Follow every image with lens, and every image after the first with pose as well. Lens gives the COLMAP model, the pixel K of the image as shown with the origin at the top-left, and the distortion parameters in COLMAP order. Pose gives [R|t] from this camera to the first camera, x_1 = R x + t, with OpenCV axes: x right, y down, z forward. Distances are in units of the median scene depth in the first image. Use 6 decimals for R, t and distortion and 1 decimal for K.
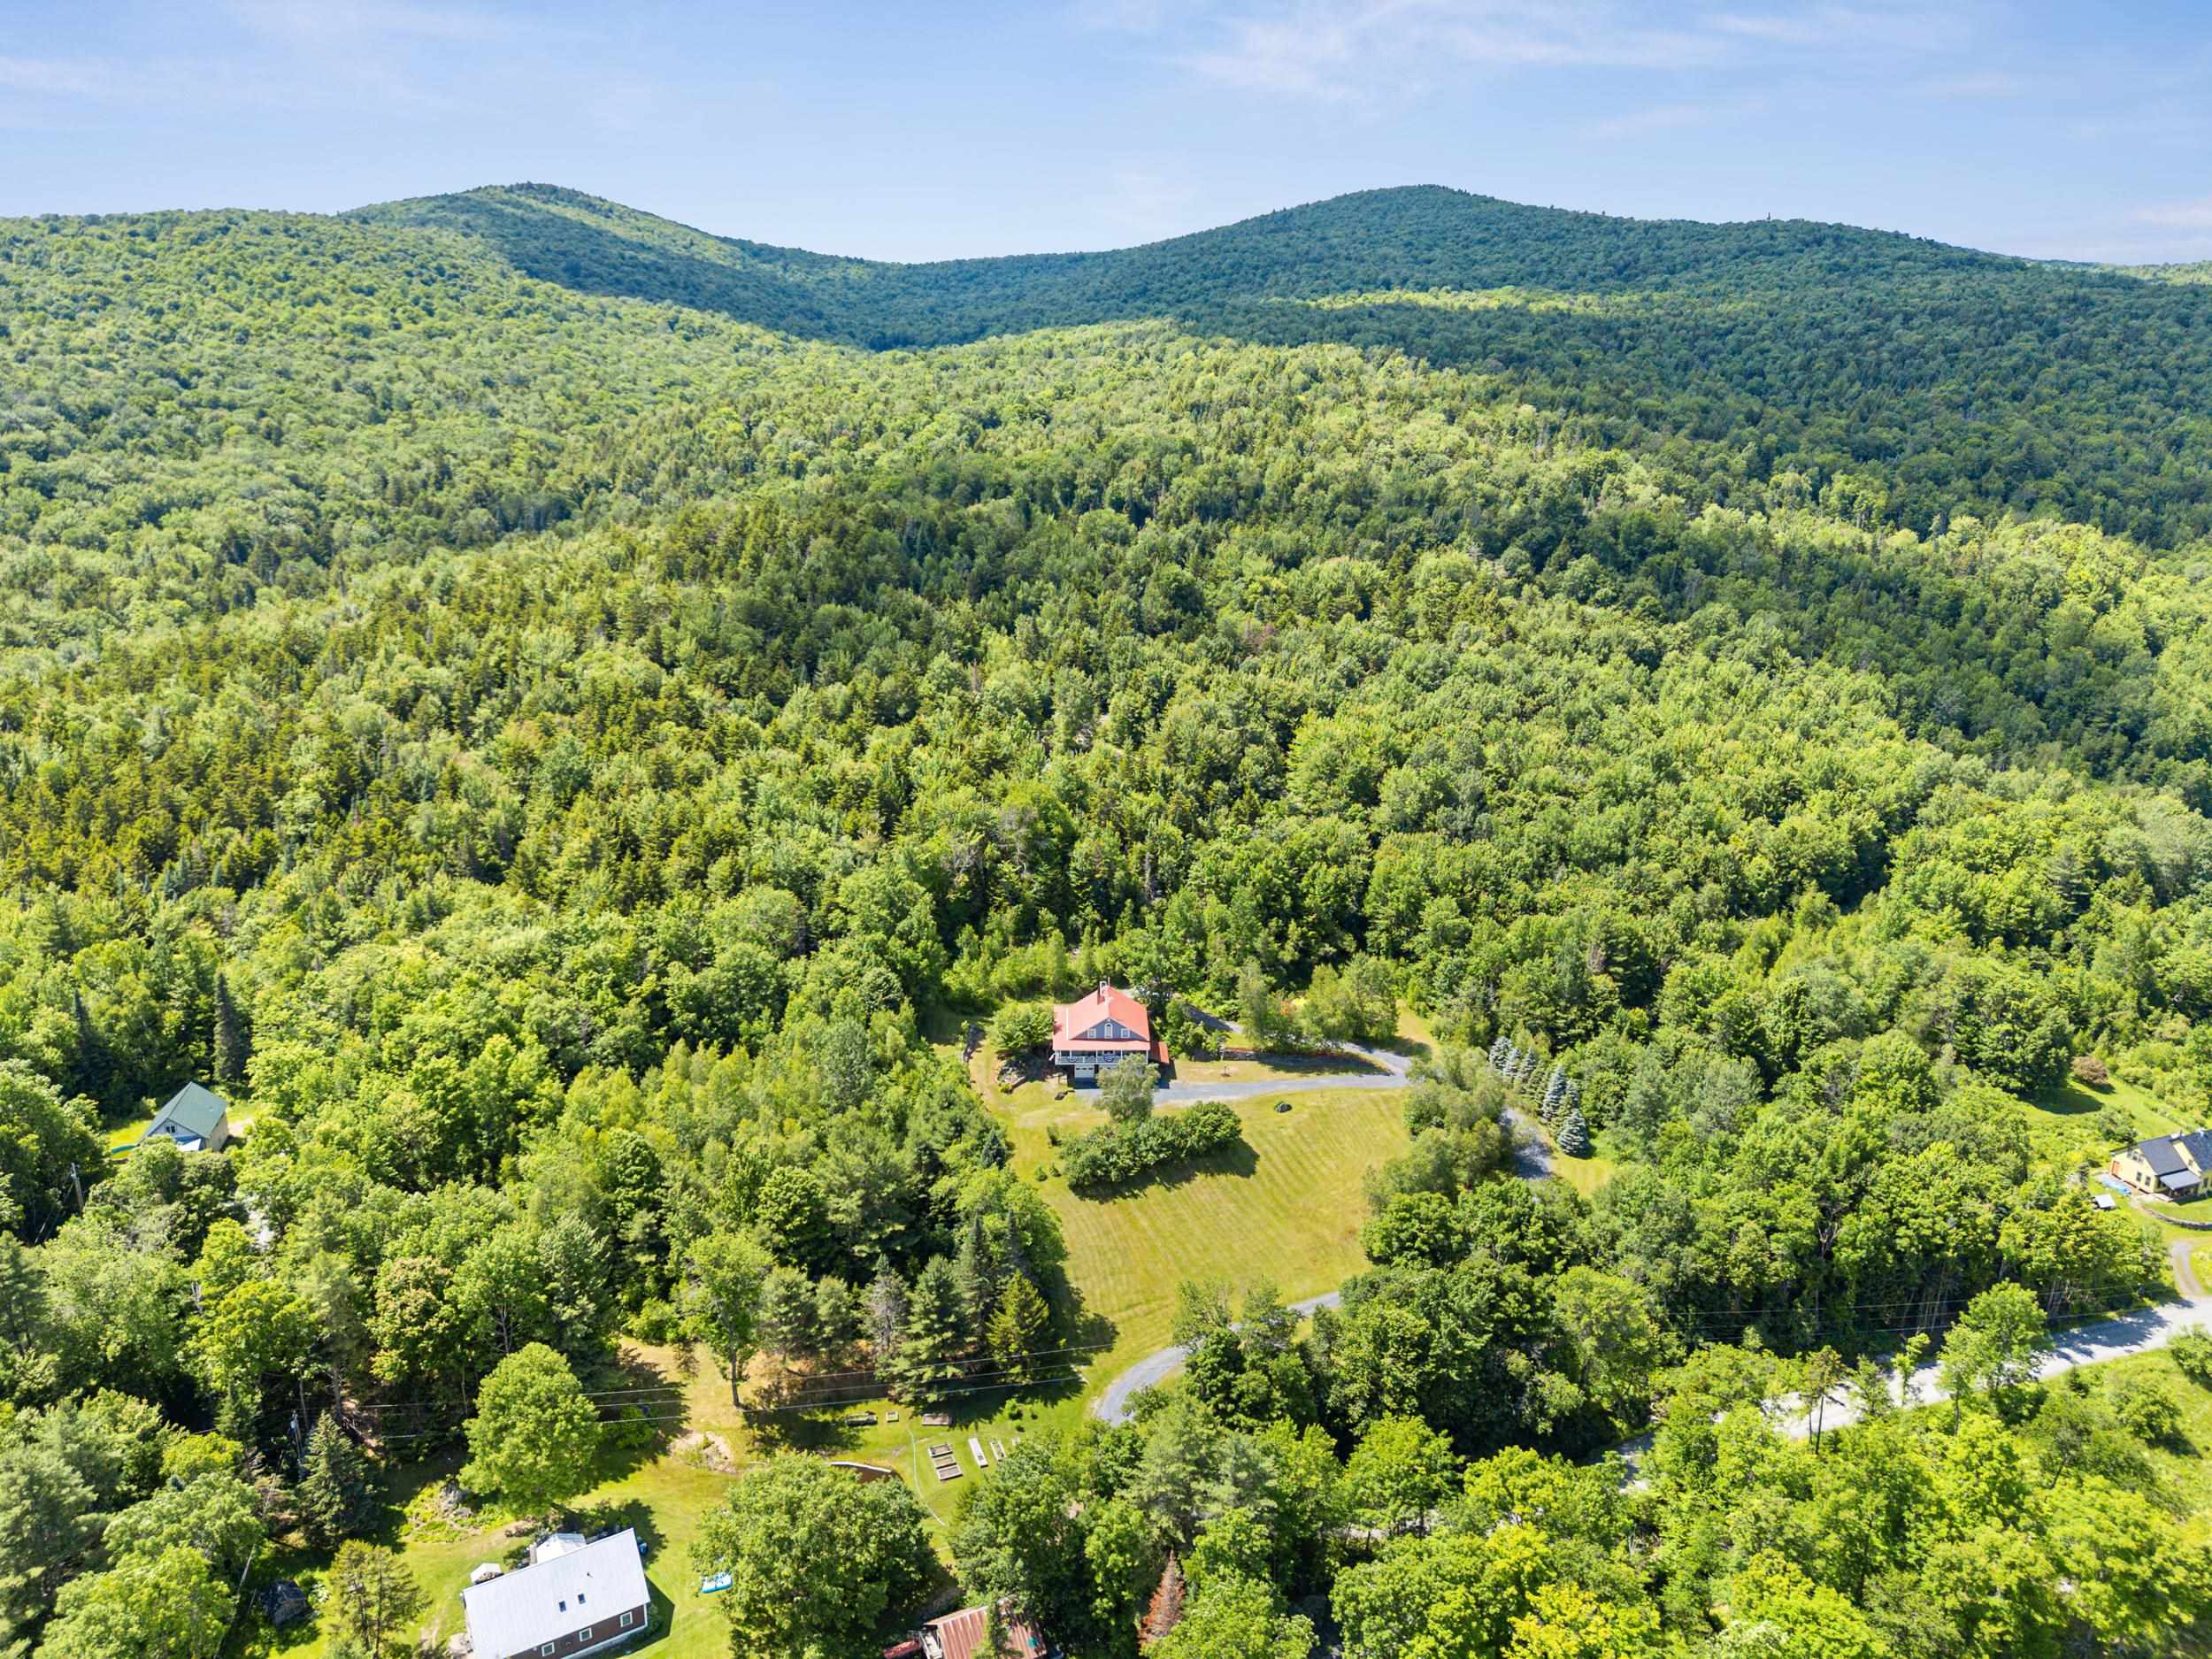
lens RADIAL K [[1606.7, 0, 1101.9], [0, 1606.7, 817.3], [0, 0, 1]] dist [0.075101, -0.059876]
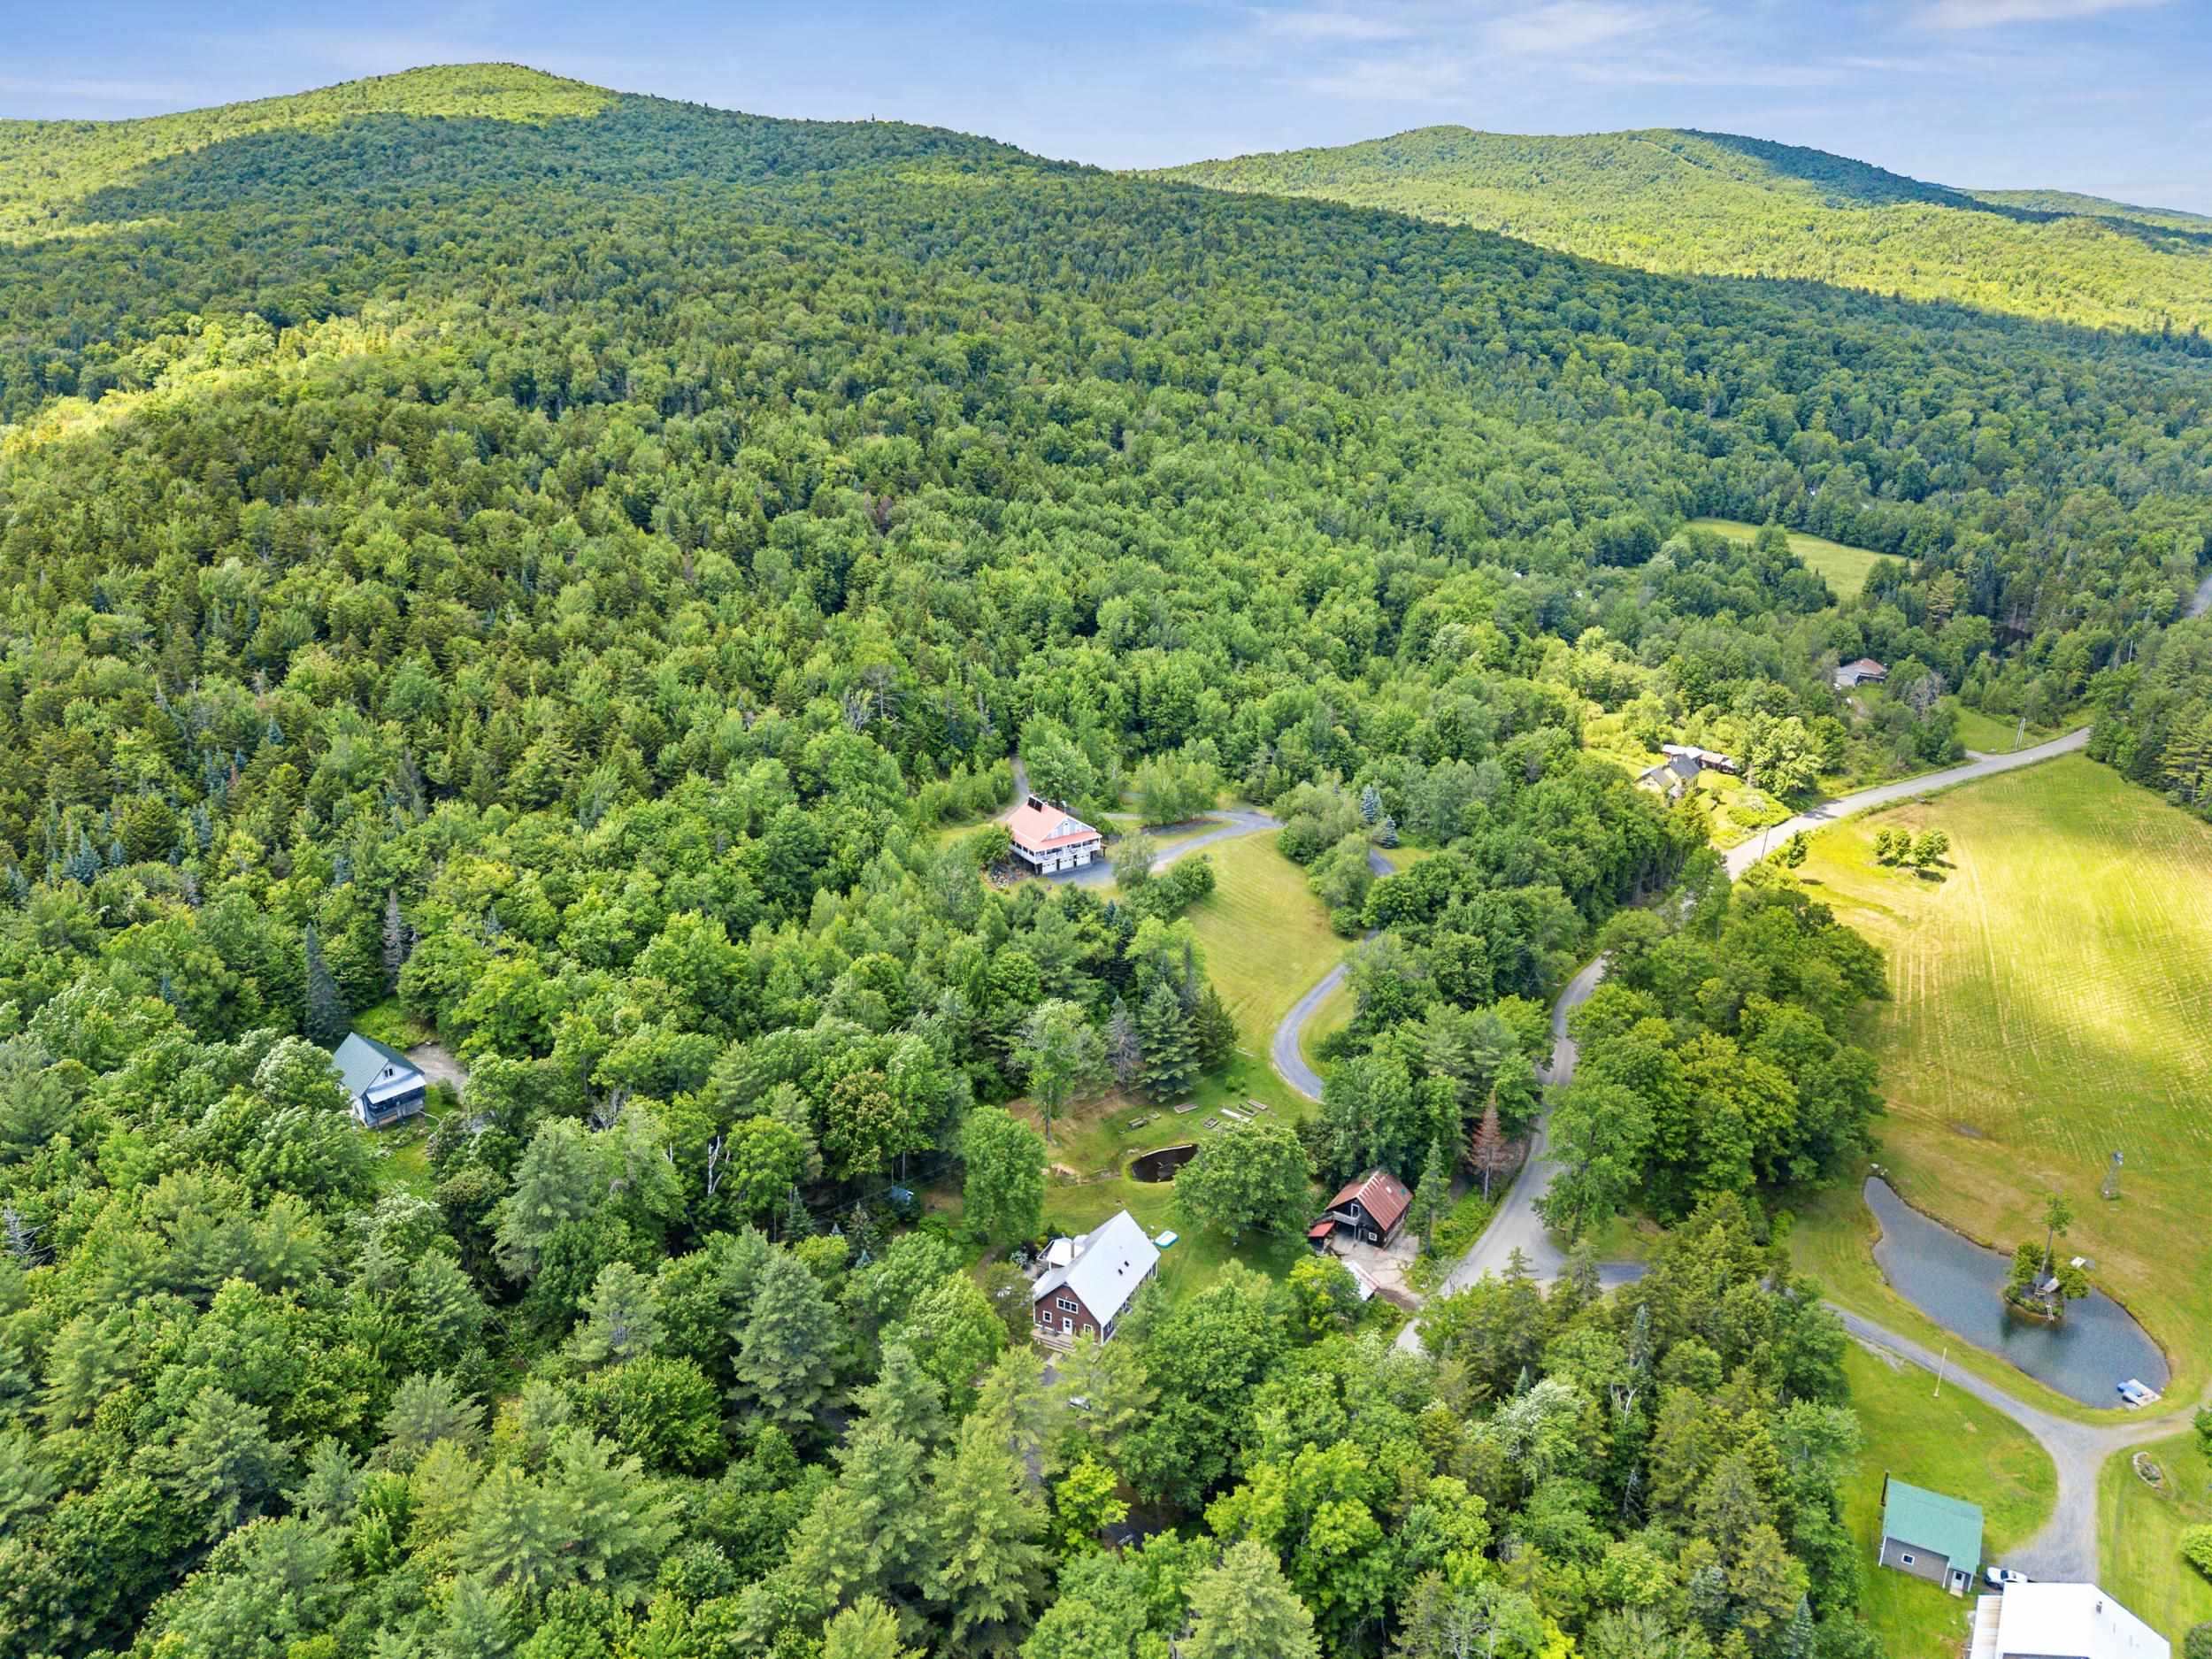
lens RADIAL K [[1606.7, 0, 1101.9], [0, 1606.7, 817.3], [0, 0, 1]] dist [0.075101, -0.059876]
pose [[0.840442, -0.183478, 0.509896, -0.636482], [0.153117, 0.982998, 0.101340, 0.007307], [-0.519820, -0.007096, 0.854246, -0.040115]]
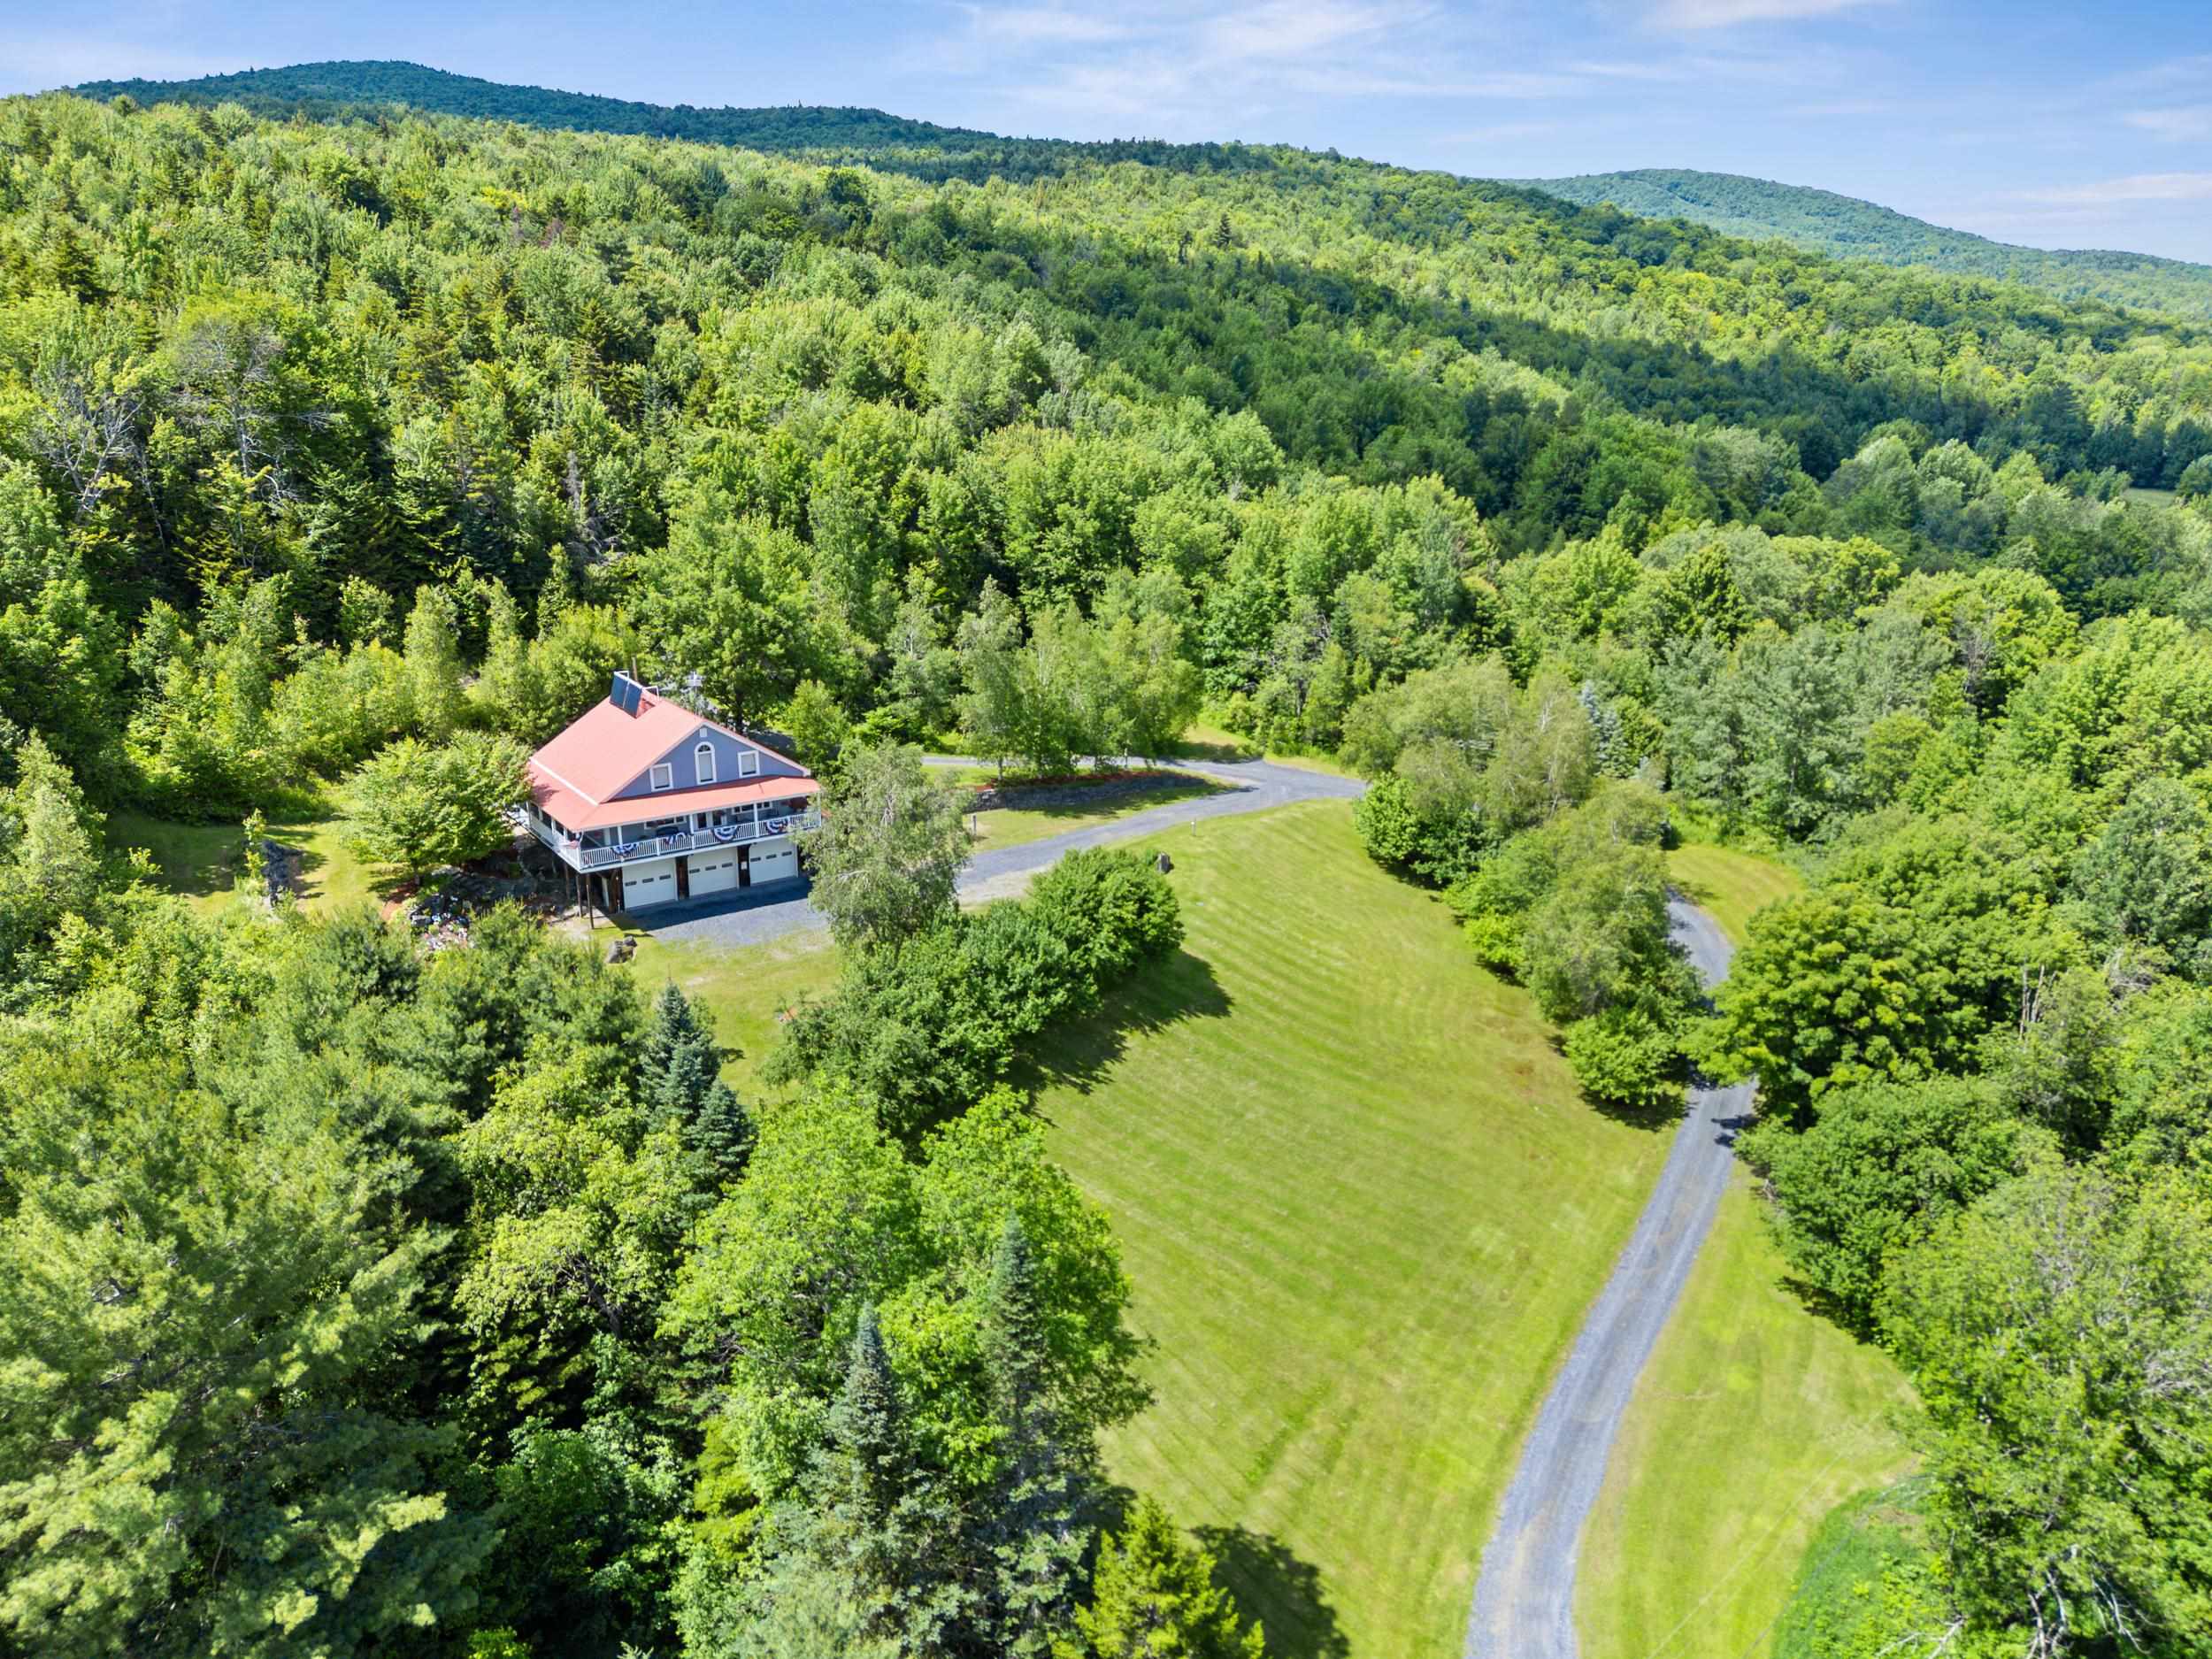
lens RADIAL K [[1606.7, 0, 1101.9], [0, 1606.7, 817.3], [0, 0, 1]] dist [0.075101, -0.059876]
pose [[0.832252, -0.159136, 0.531067, -0.131220], [0.155006, 0.986507, 0.052697, 0.152778], [-0.532288, 0.038461, 0.845689, 0.693148]]
